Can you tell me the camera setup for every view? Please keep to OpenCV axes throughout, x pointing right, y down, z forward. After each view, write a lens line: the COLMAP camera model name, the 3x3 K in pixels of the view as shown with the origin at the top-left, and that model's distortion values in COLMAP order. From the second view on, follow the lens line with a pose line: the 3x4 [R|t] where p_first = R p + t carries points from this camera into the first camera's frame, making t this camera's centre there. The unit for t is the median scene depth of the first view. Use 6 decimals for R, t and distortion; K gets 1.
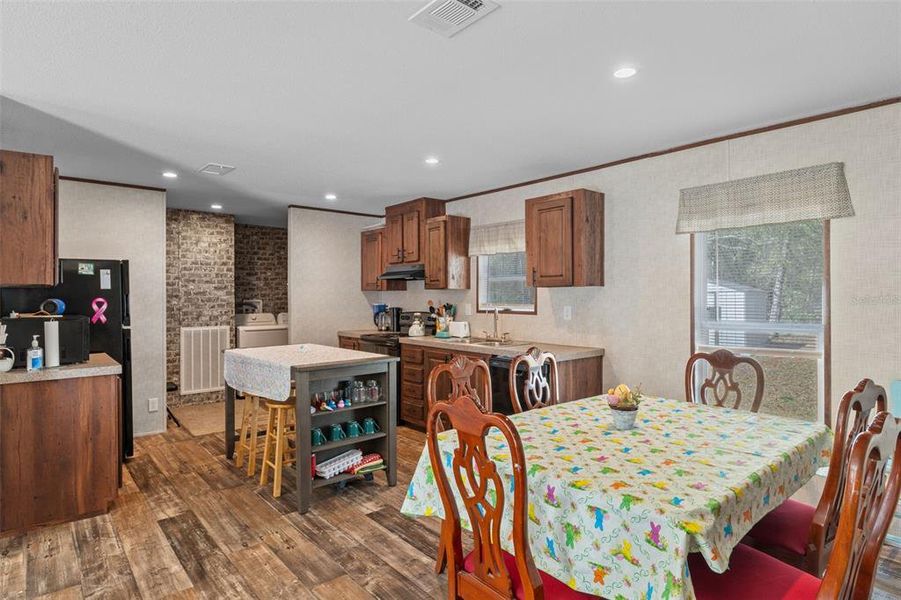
lens RADIAL K [[490.8, 0, 450.5], [0, 490.8, 300.0], [0, 0, 1]] dist [-0.004343, -0.000544]
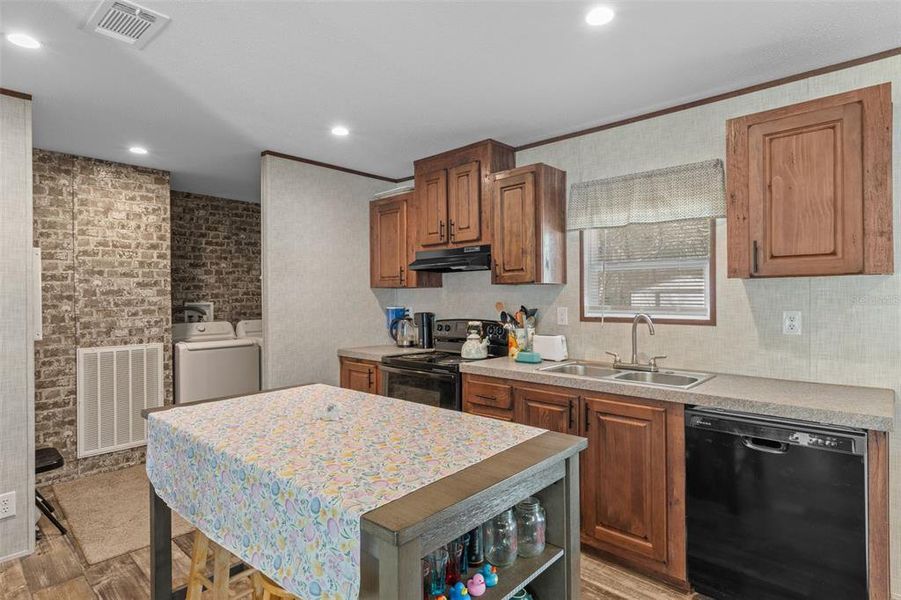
lens RADIAL K [[469.8, 0, 450.5], [0, 469.8, 300.0], [0, 0, 1]] dist [0.000678, 0.000262]
pose [[0.992726, -0.005307, 0.120281, -0.157883], [0.005456, 0.999985, -0.000909, -0.001292], [-0.120274, 0.001559, 0.992739, 0.360649]]
